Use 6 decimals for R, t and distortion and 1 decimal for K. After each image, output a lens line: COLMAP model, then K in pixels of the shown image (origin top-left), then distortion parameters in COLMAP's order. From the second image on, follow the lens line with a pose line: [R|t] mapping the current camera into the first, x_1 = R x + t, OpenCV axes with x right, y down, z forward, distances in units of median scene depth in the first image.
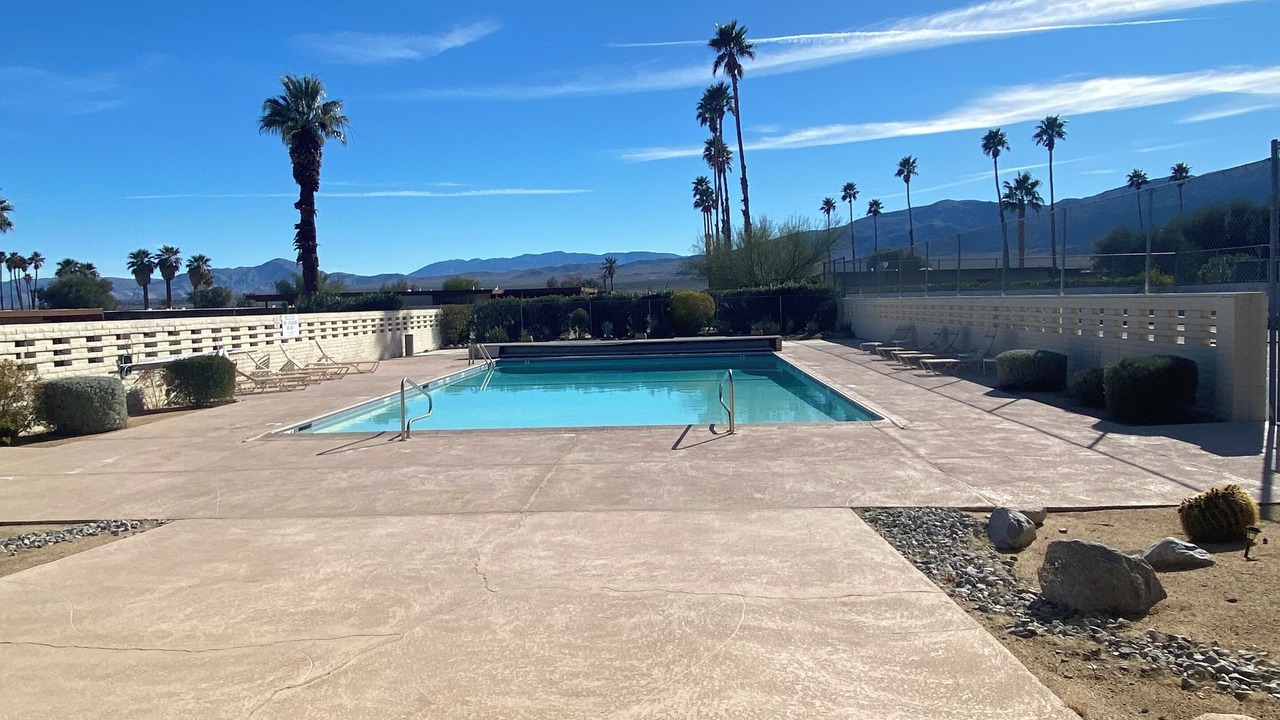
lens RADIAL K [[837.1, 0, 605.1], [0, 837.1, 381.9], [0, 0, 1]] dist [0.027567, -0.039816]
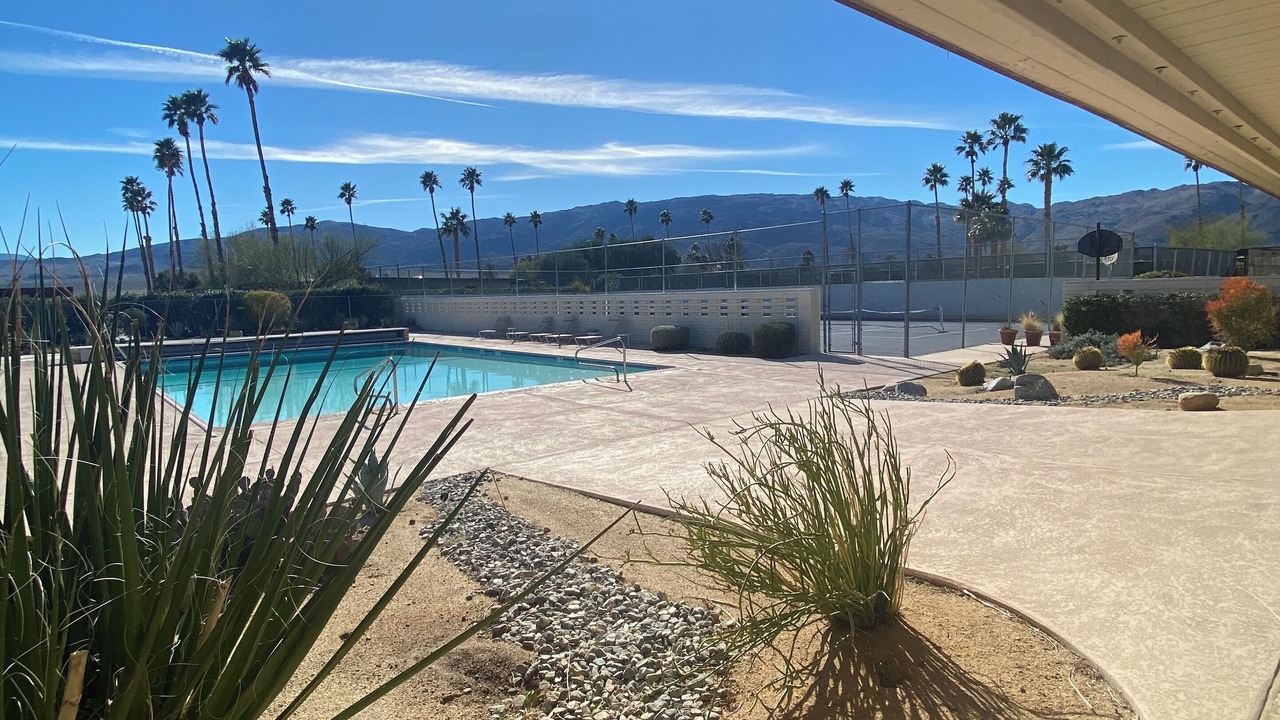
lens RADIAL K [[701.0, 0, 644.4], [0, 701.0, 369.4], [0, 0, 1]] dist [0.035623, -0.029761]
pose [[0.692591, -0.067351, 0.718179, -0.841578], [0.072784, 0.997075, 0.023316, 0.019934], [-0.717649, 0.036124, 0.695467, 0.164945]]
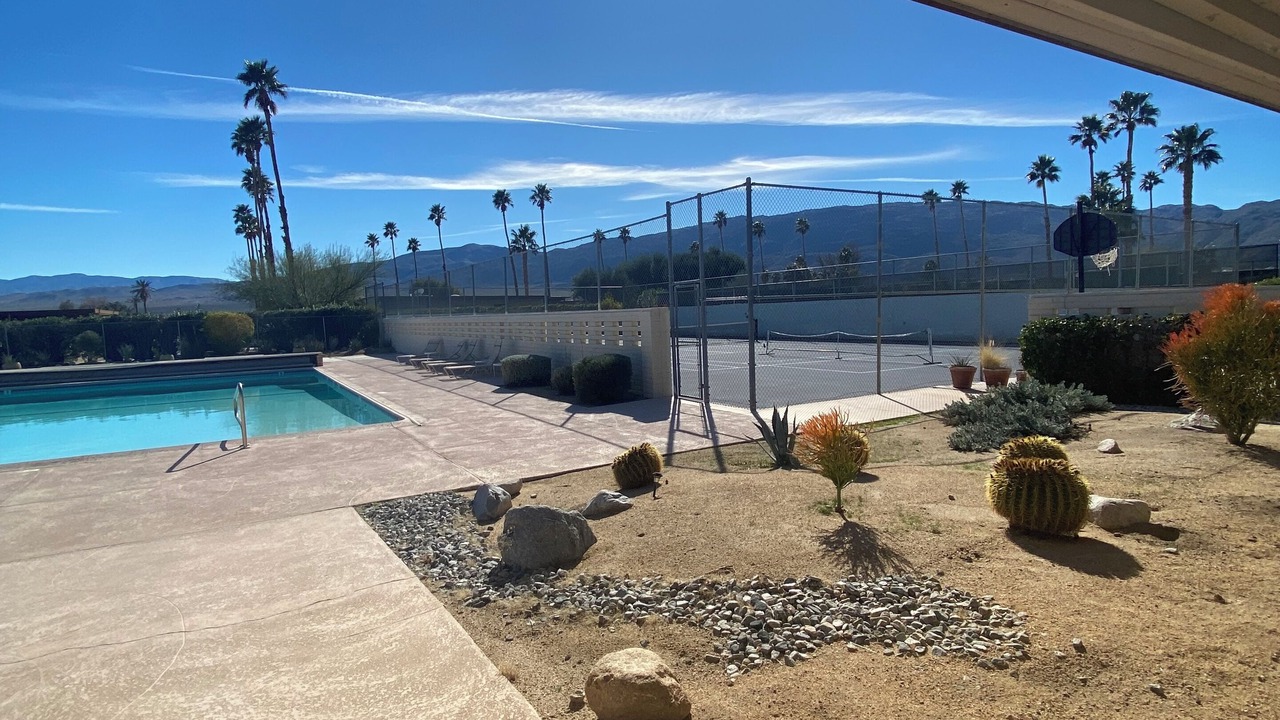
lens RADIAL K [[701.0, 0, 648.7], [0, 701.0, 363.0], [0, 0, 1]] dist [0.035623, -0.029761]
pose [[0.812024, -0.041080, 0.582177, 0.054271], [0.064582, 0.997718, -0.019677, 0.009416], [-0.580040, 0.053576, 0.812824, 0.045397]]
